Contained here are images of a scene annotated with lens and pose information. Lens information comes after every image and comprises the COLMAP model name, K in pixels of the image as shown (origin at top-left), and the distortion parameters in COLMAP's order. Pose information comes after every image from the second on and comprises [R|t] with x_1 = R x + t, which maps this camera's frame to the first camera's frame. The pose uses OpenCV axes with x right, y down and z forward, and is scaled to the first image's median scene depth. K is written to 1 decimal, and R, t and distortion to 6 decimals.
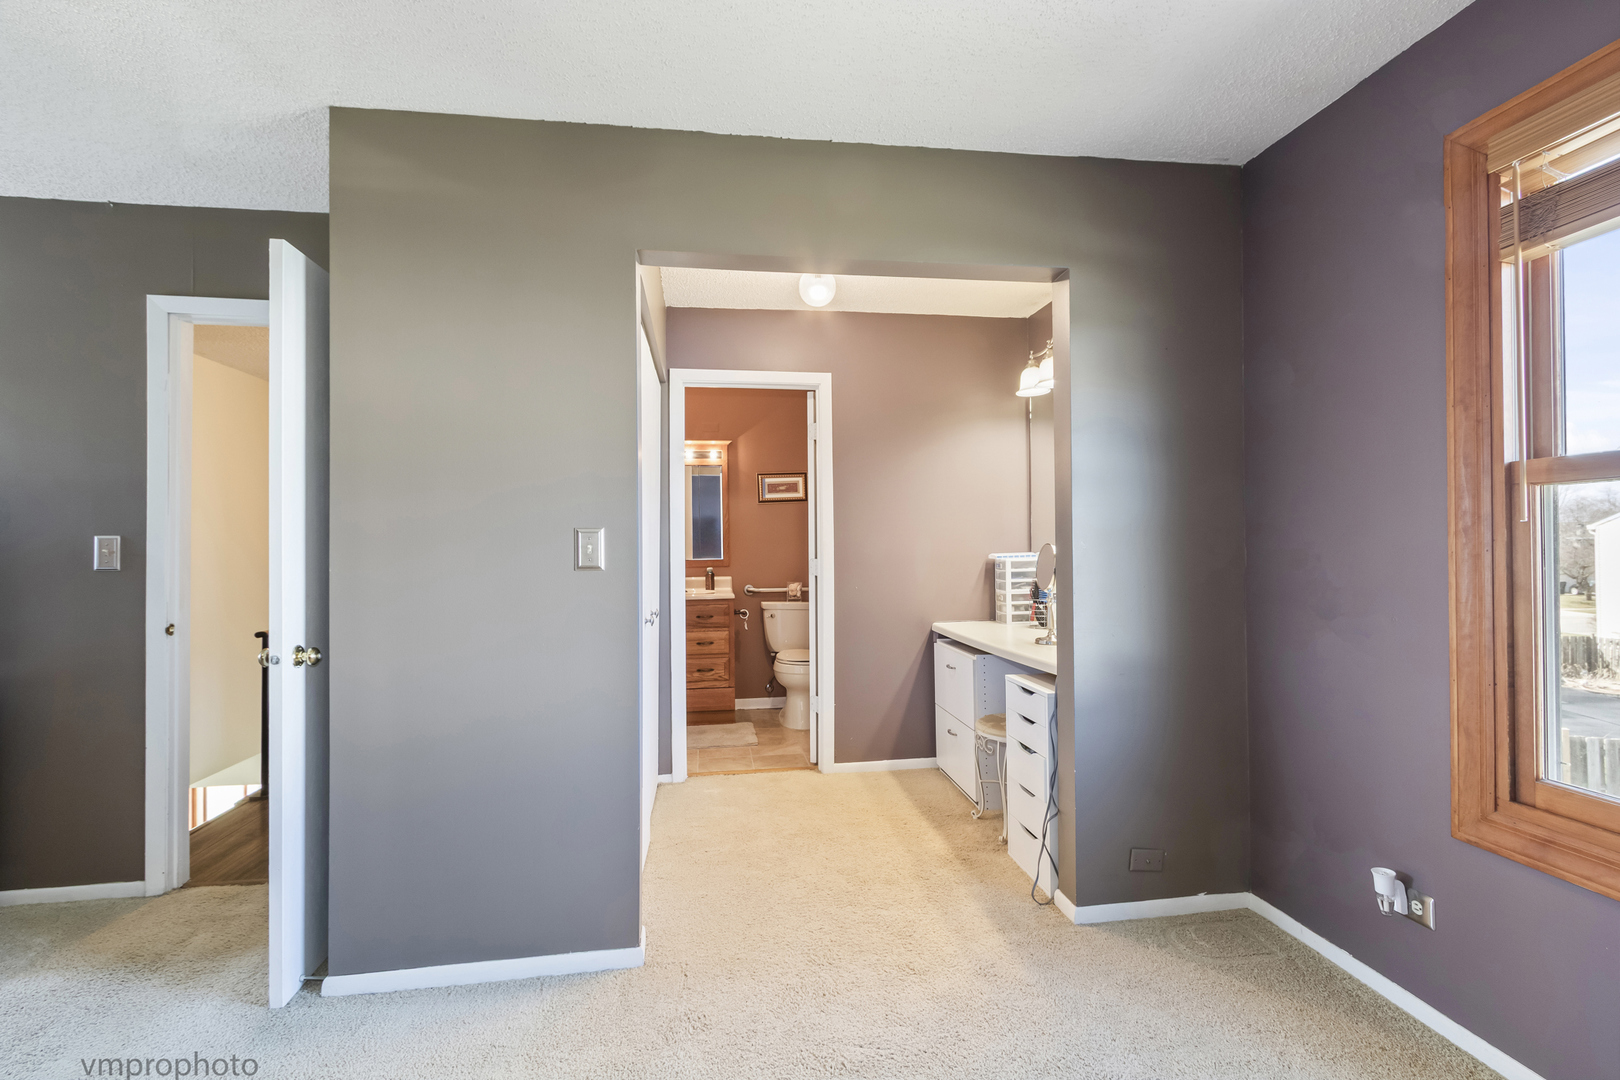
lens RADIAL K [[736.4, 0, 812.7], [0, 736.4, 545.1], [0, 0, 1]] dist [0.003042, 0.000265]
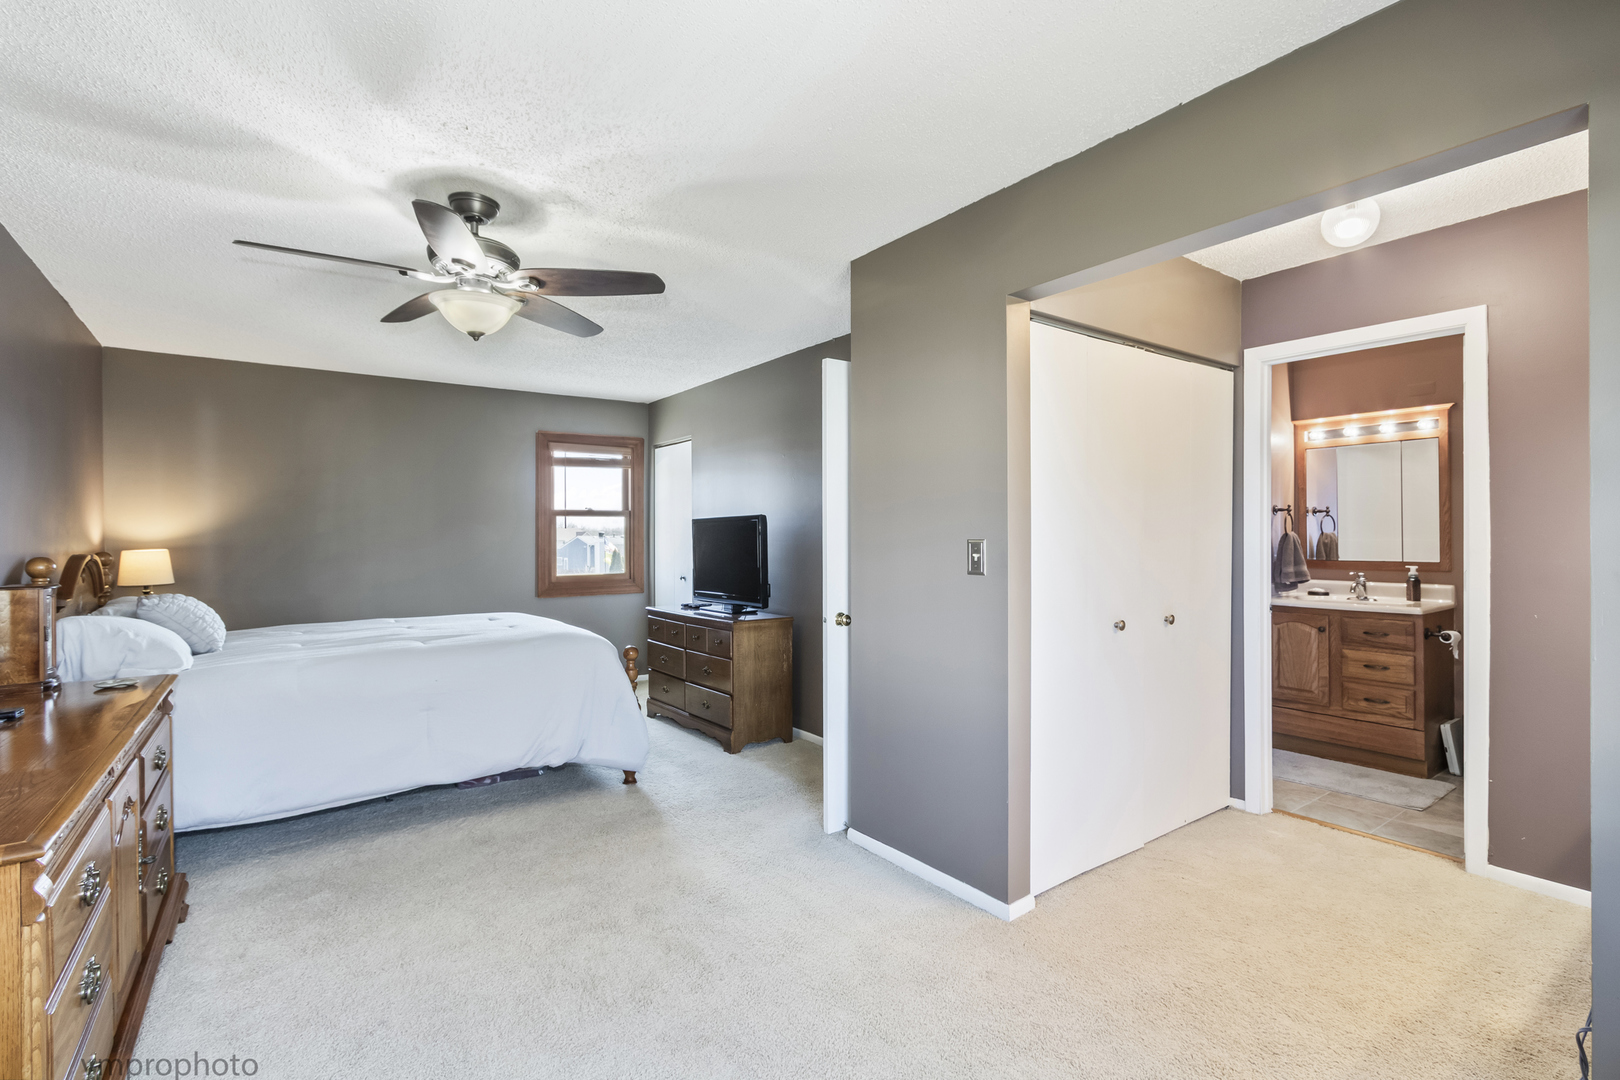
lens RADIAL K [[741.7, 0, 810.0], [0, 741.7, 540.0], [0, 0, 1]] dist [-0.000471, -0.000674]
pose [[0.464465, 0.016269, -0.885442, 0.343599], [0.000660, 0.999825, 0.018717, -0.024452], [0.885591, -0.009278, 0.464373, 0.106052]]
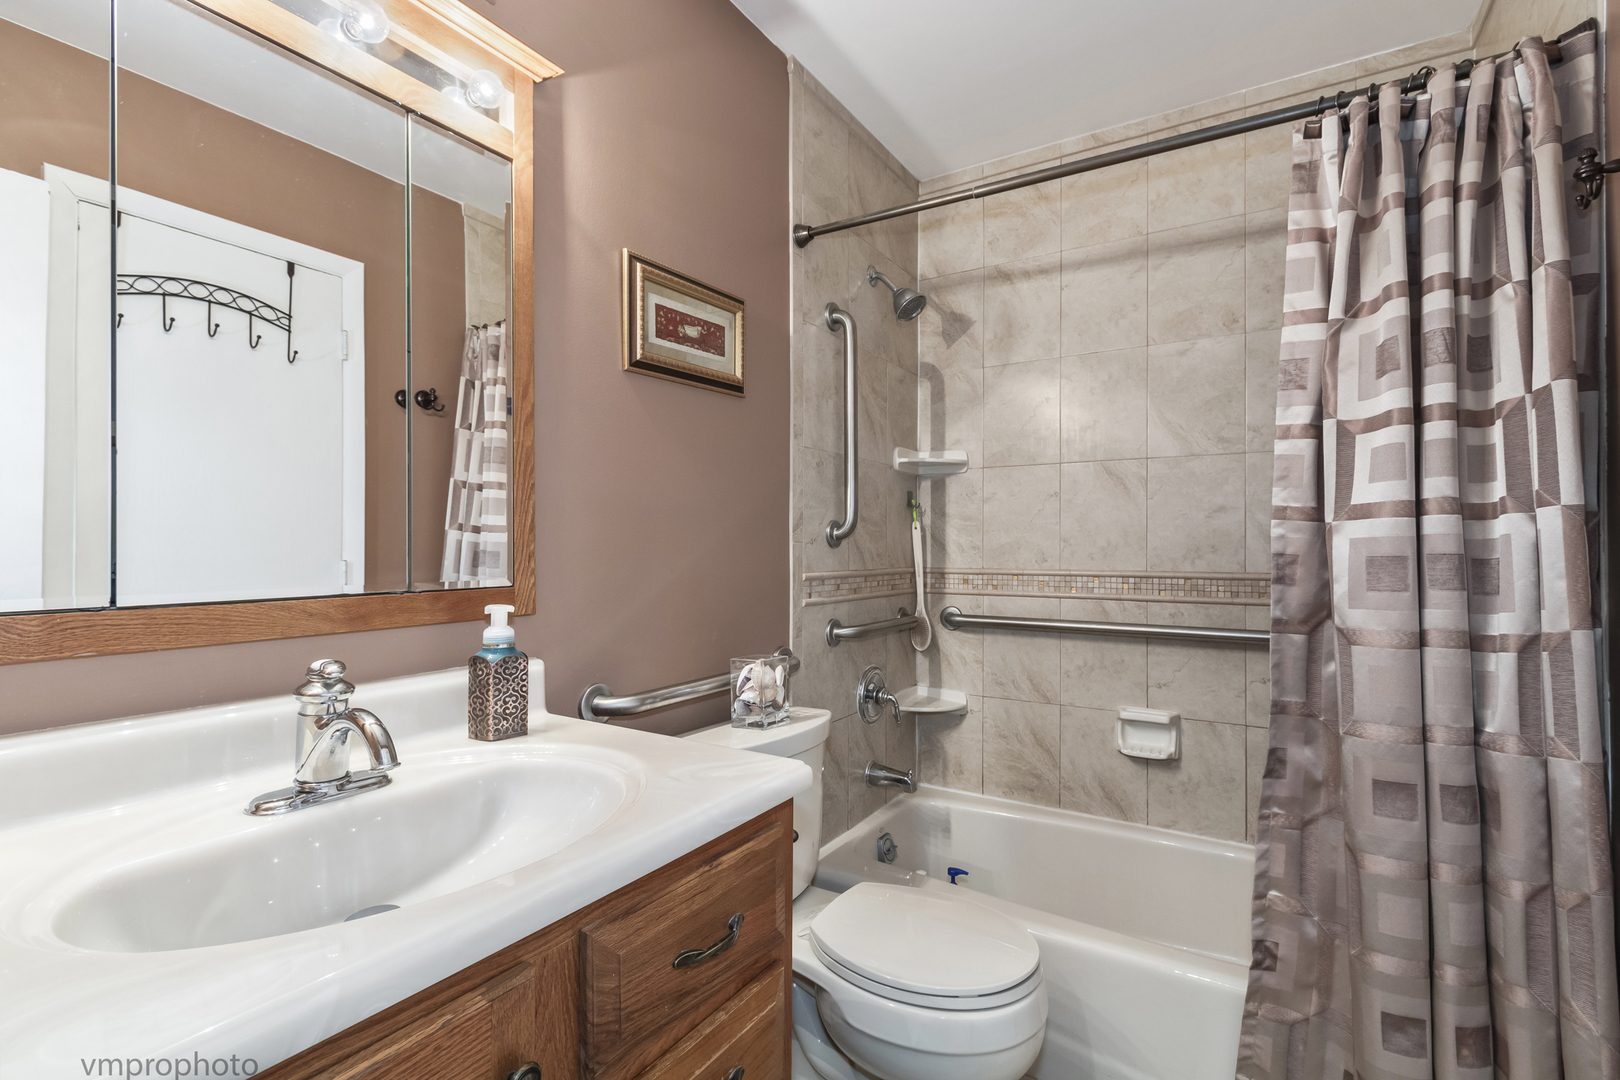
lens RADIAL K [[741.7, 0, 810.0], [0, 741.7, 540.0], [0, 0, 1]] dist [-0.000471, -0.000674]
pose [[0.628213, 0.021834, 0.777735, -0.323857], [-0.011668, 0.999758, -0.018643, 0.012222], [-0.777954, 0.002637, 0.628316, 1.082181]]
